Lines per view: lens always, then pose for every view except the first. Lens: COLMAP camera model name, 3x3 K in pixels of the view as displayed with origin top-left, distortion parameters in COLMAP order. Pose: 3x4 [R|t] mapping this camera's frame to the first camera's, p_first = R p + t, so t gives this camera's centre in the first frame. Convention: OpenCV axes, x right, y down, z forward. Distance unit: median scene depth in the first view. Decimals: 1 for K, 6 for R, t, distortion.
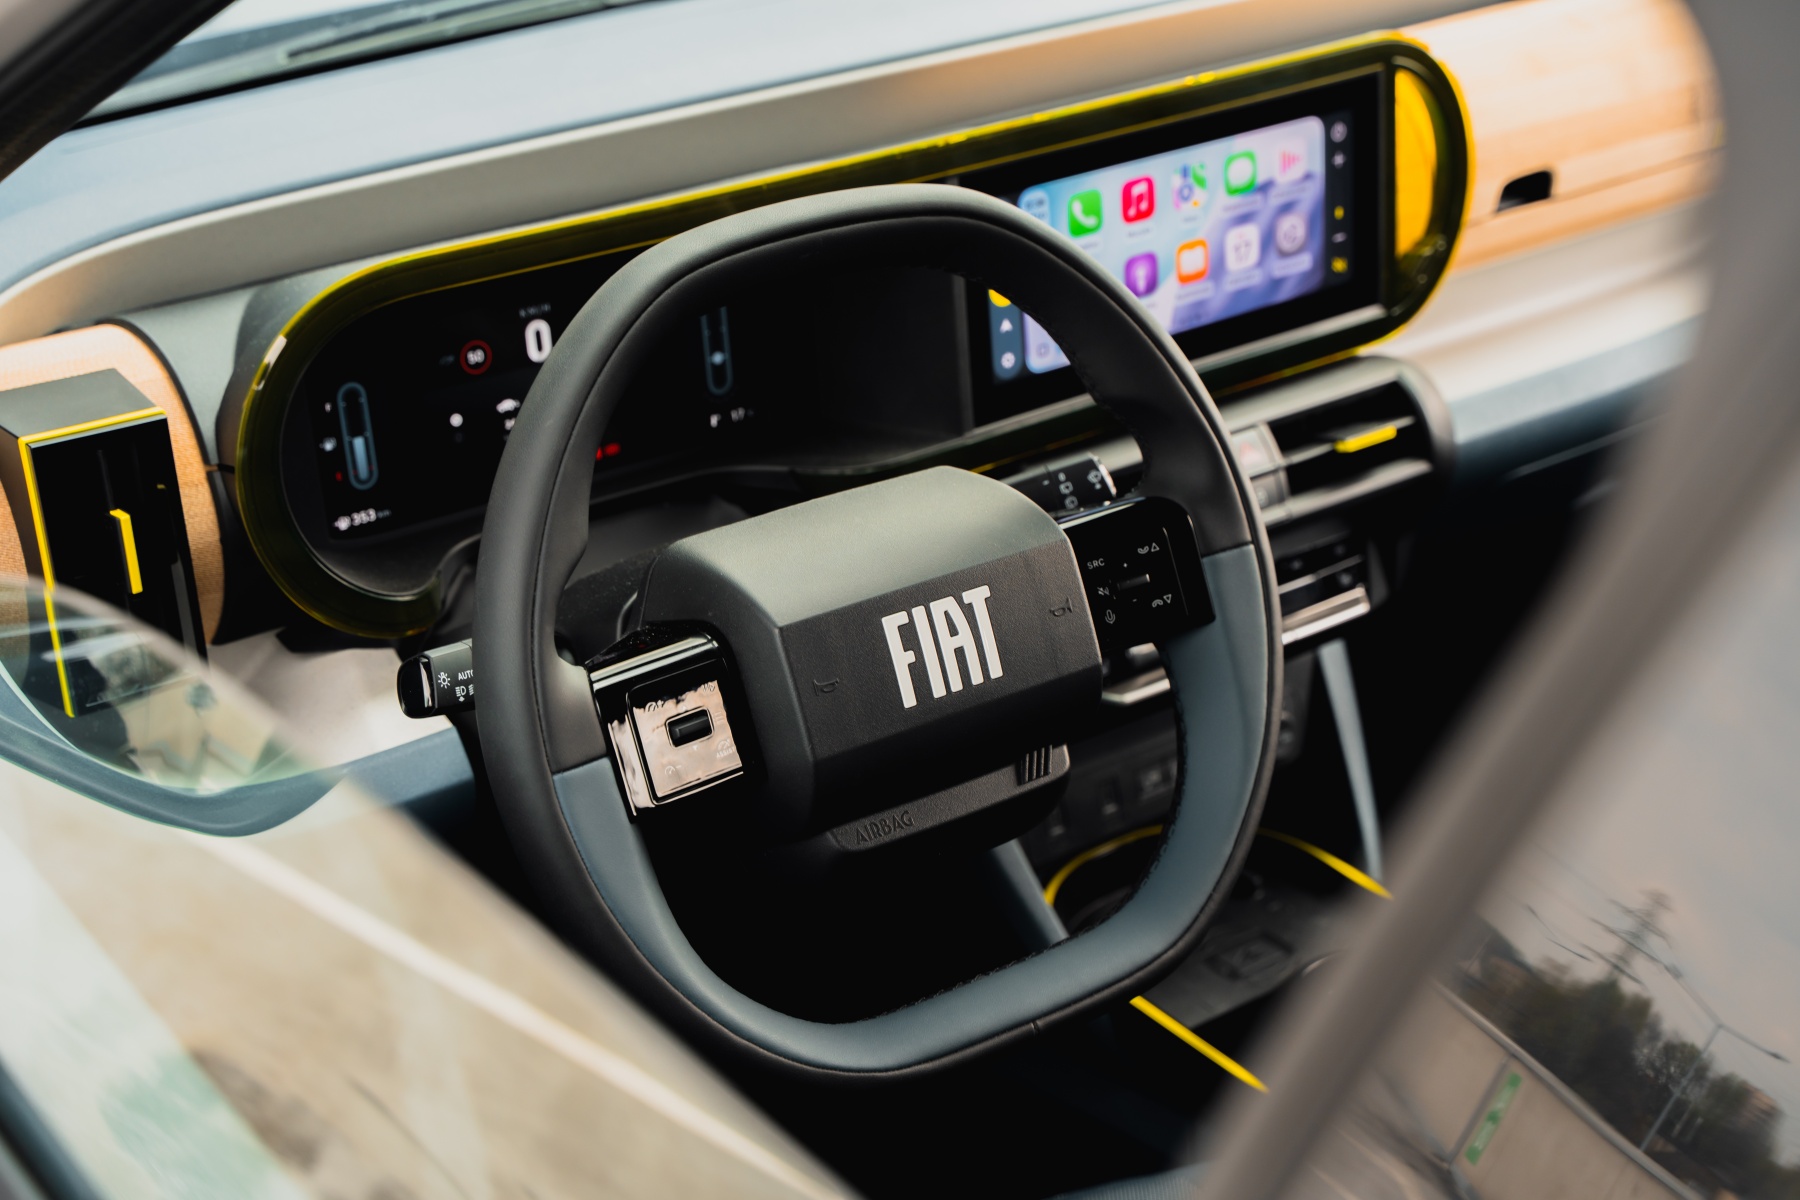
lens RADIAL K [[2742.2, 0, 900.4], [0, 2742.2, 601.8], [0, 0, 1]] dist [-0.002660, 0.000000]
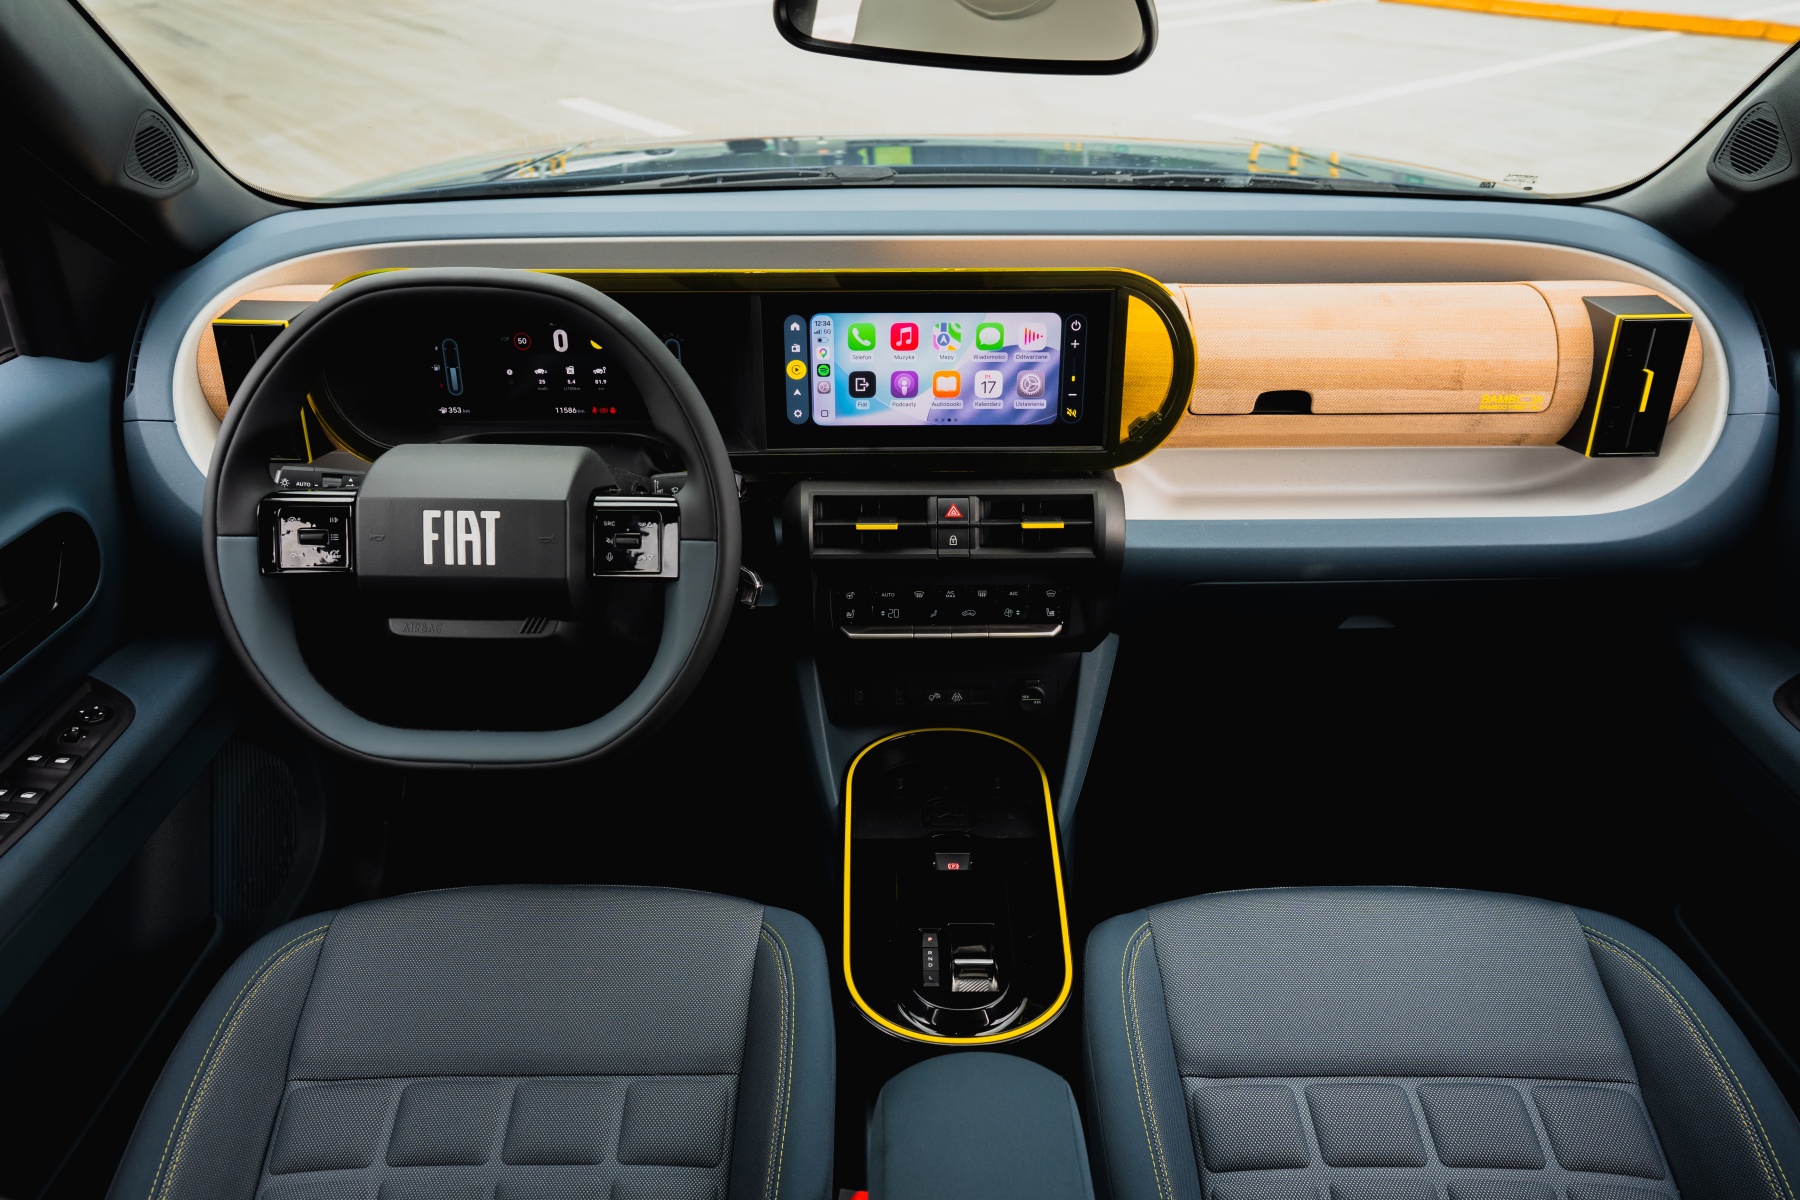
lens RADIAL K [[1386.0, 0, 900.3], [0, 1386.0, 595.7], [0, 0, 1]] dist [-0.057672, -0.000489]
pose [[0.823020, 0.294232, -0.485866, 0.515520], [-0.269554, 0.955242, 0.121873, -0.098389], [0.499978, 0.030663, 0.865495, 0.297517]]
